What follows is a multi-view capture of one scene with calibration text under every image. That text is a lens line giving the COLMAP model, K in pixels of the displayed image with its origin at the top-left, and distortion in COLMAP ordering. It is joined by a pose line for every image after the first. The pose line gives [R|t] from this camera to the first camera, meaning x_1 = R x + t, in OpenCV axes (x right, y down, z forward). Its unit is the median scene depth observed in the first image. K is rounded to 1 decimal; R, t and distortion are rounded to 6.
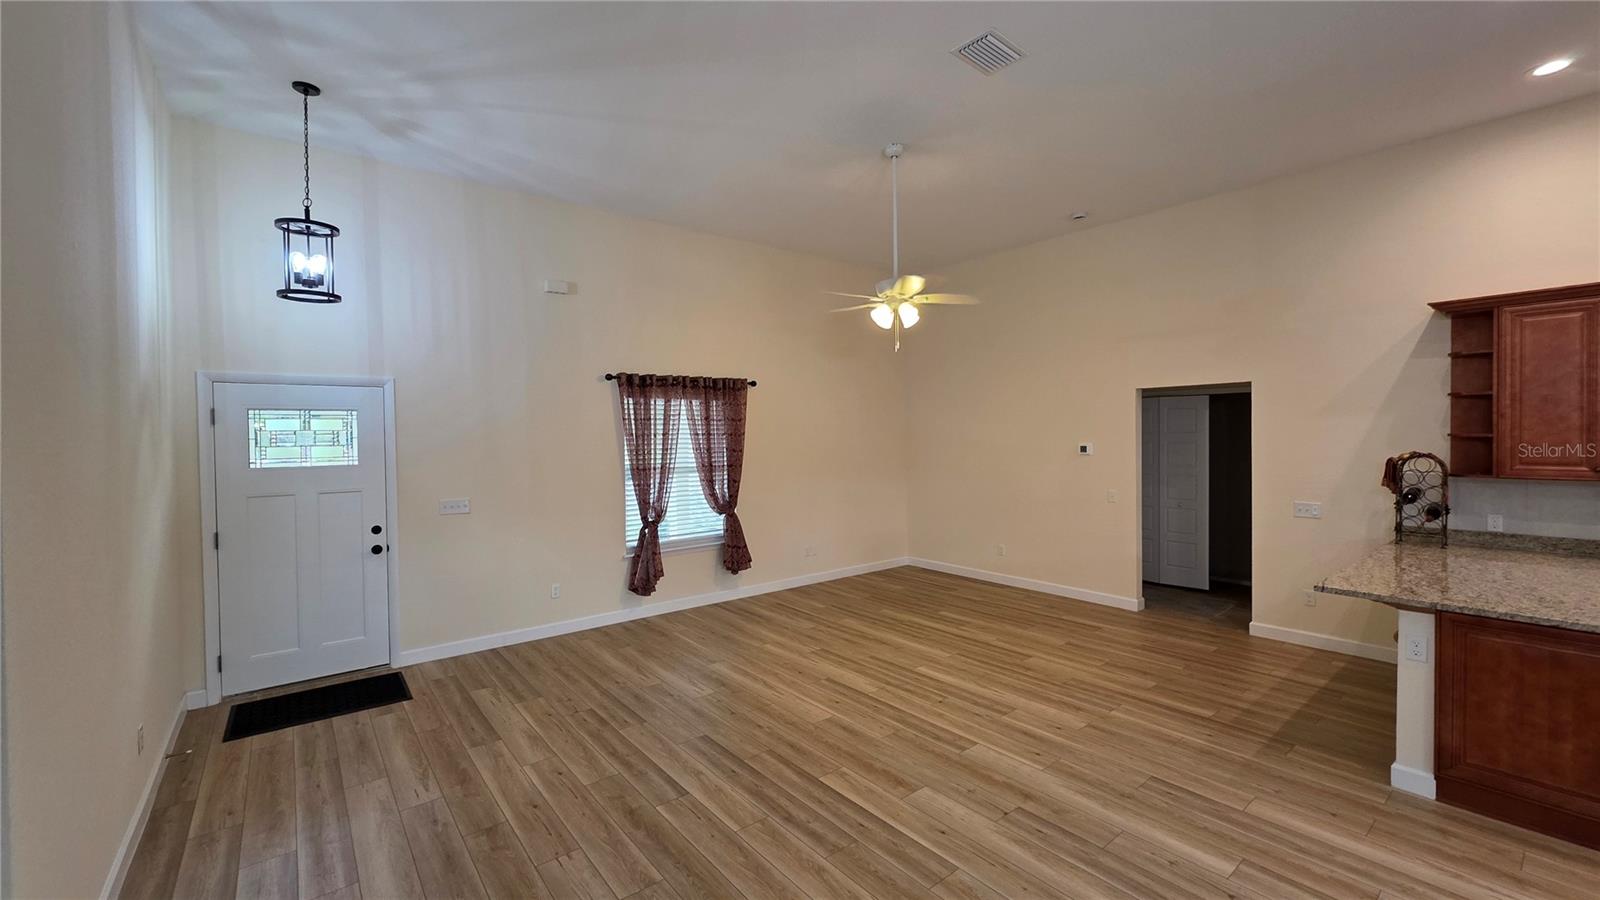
lens RADIAL K [[640.2, 0, 796.2], [0, 640.2, 445.4], [0, 0, 1]] dist [0.002472, -0.000214]
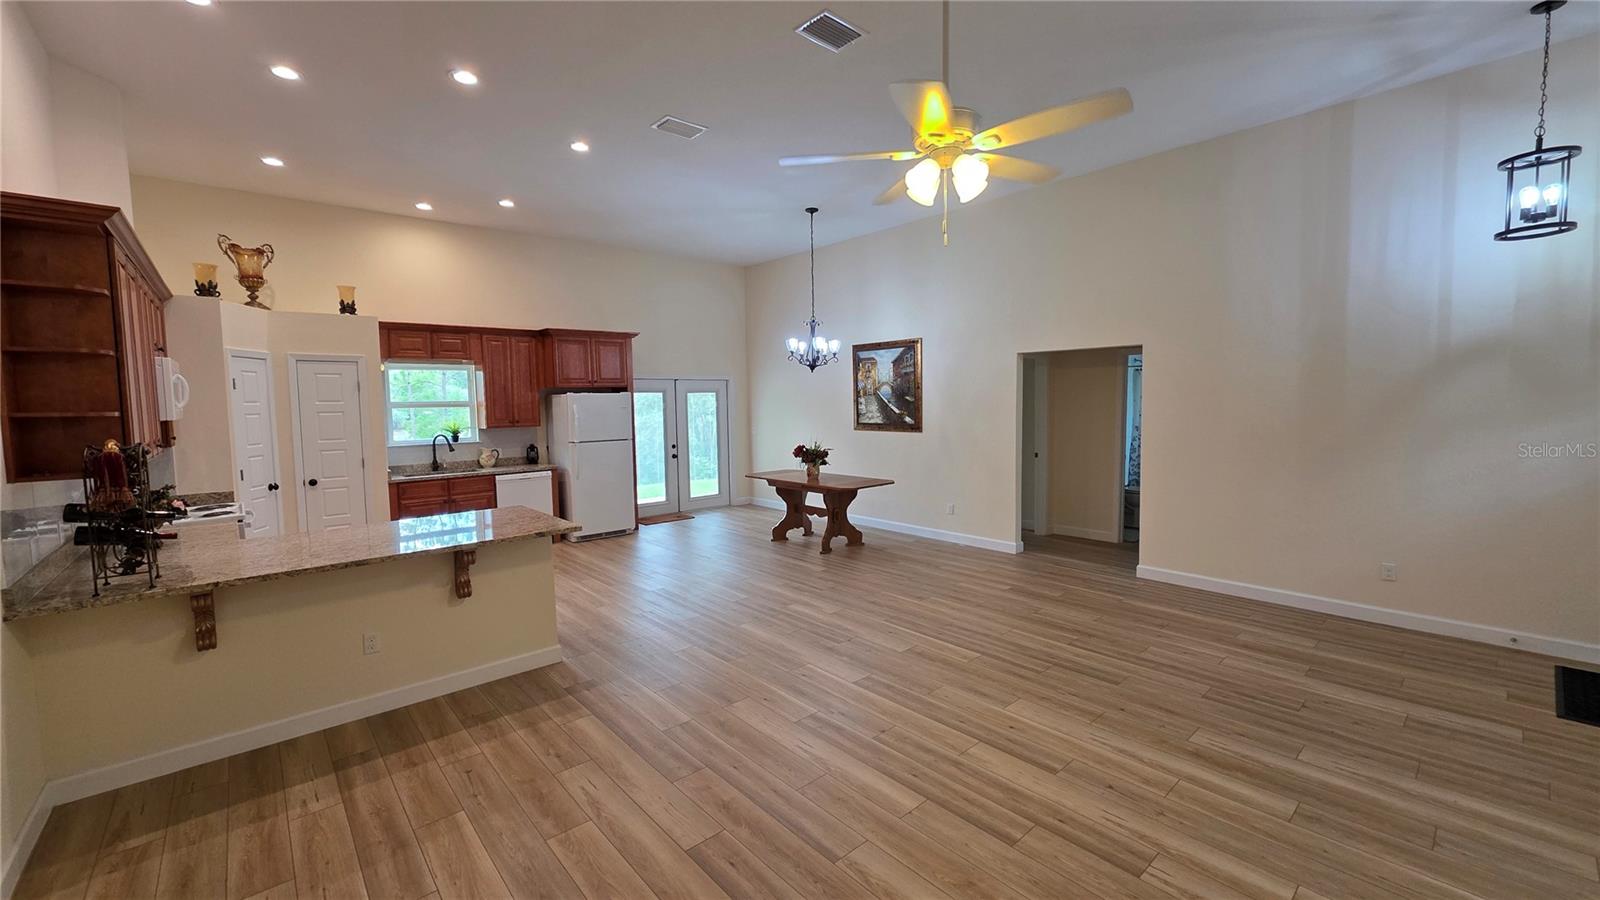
lens RADIAL K [[640.2, 0, 803.0], [0, 640.2, 442.5], [0, 0, 1]] dist [0.002472, -0.000214]
pose [[-0.998395, 0.029645, -0.048257, 0.329095], [0.025467, 0.996055, 0.085002, -0.023553], [0.050586, 0.083637, -0.995211, 1.640892]]
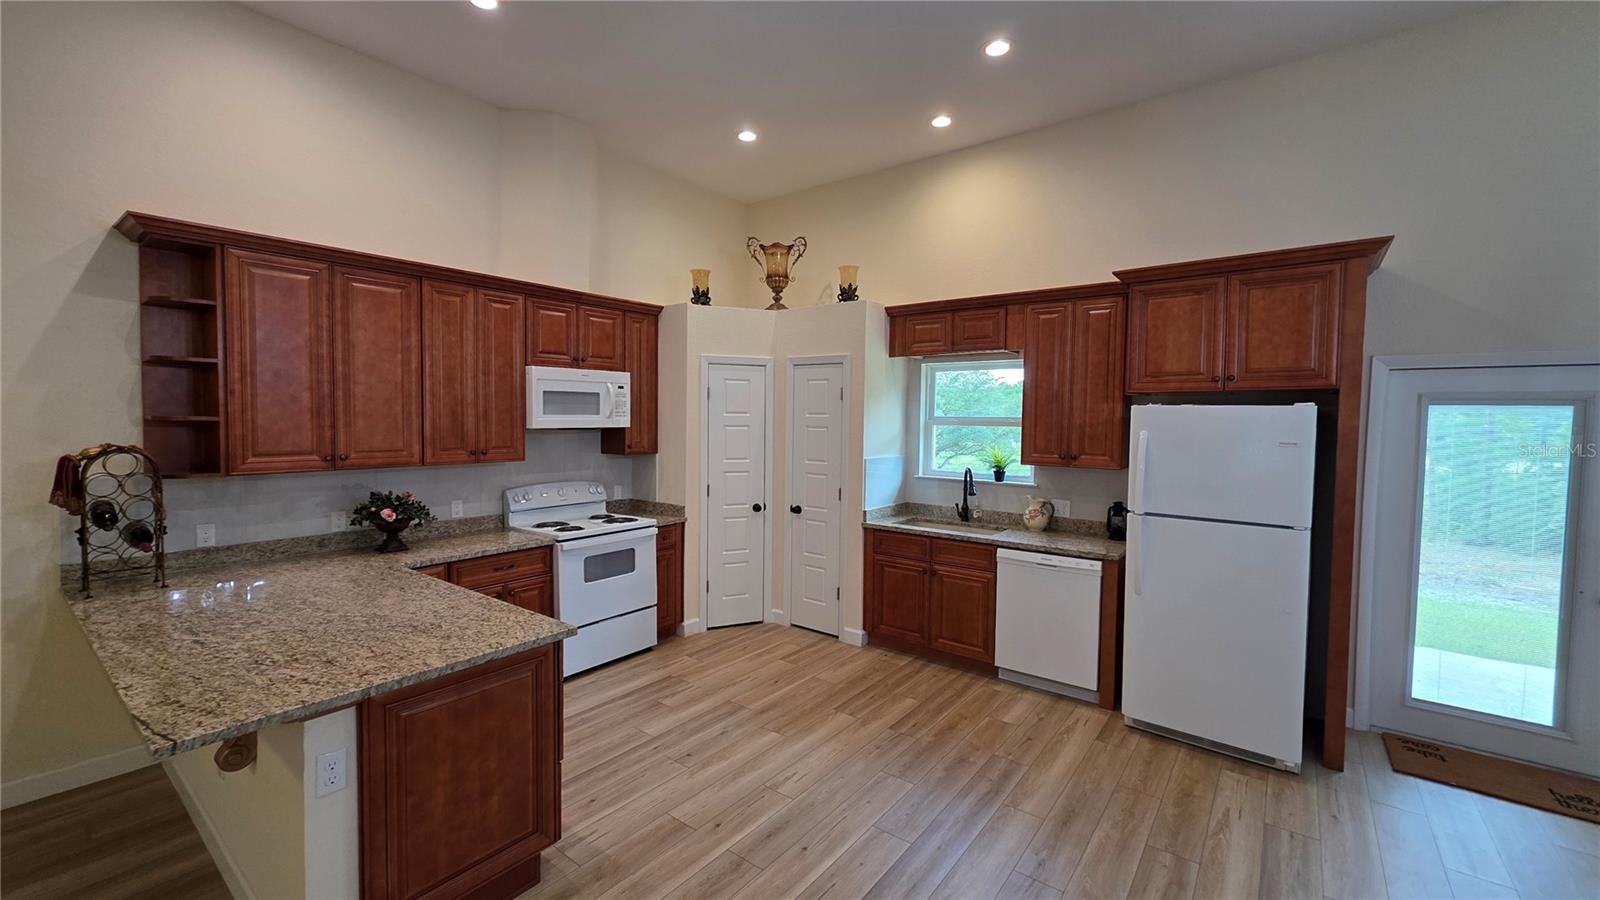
lens RADIAL K [[640.2, 0, 799.2], [0, 640.2, 442.7], [0, 0, 1]] dist [0.002472, -0.000214]
pose [[-0.232858, -0.031903, 0.971987, 0.196398], [0.006954, 0.999382, 0.034468, -0.008425], [-0.972486, 0.014786, -0.232492, 0.486681]]
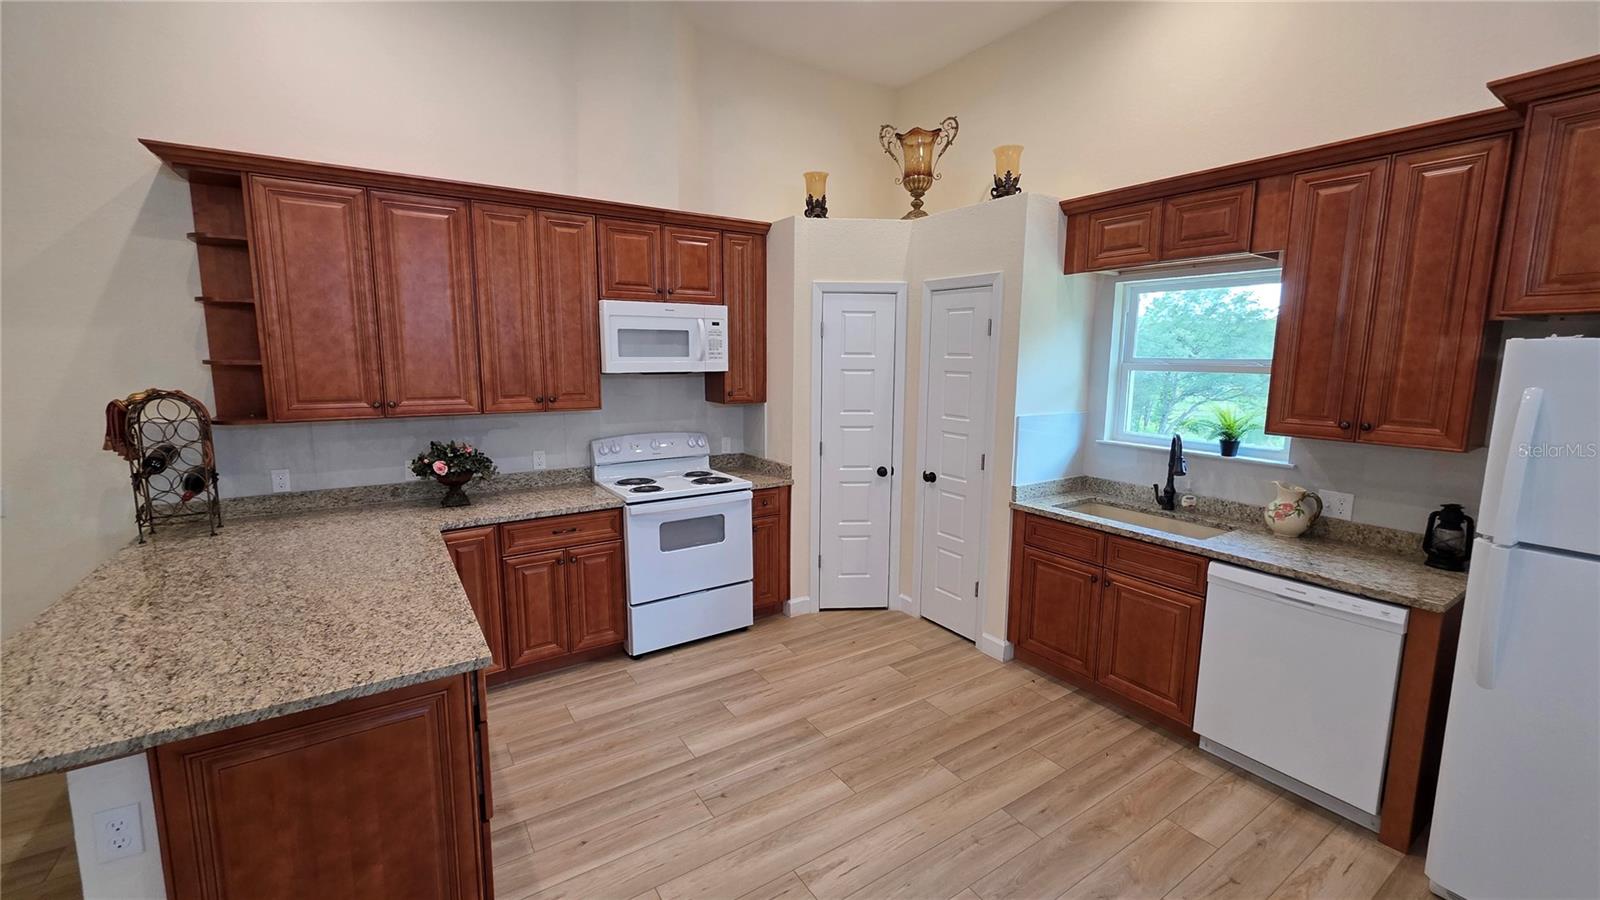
lens RADIAL K [[640.2, 0, 800.9], [0, 640.2, 441.1], [0, 0, 1]] dist [0.002472, -0.000214]
pose [[0.094677, -0.124353, 0.987711, 0.406512], [0.006781, 0.992225, 0.124271, -0.013093], [-0.995485, -0.005068, 0.094784, 0.320884]]
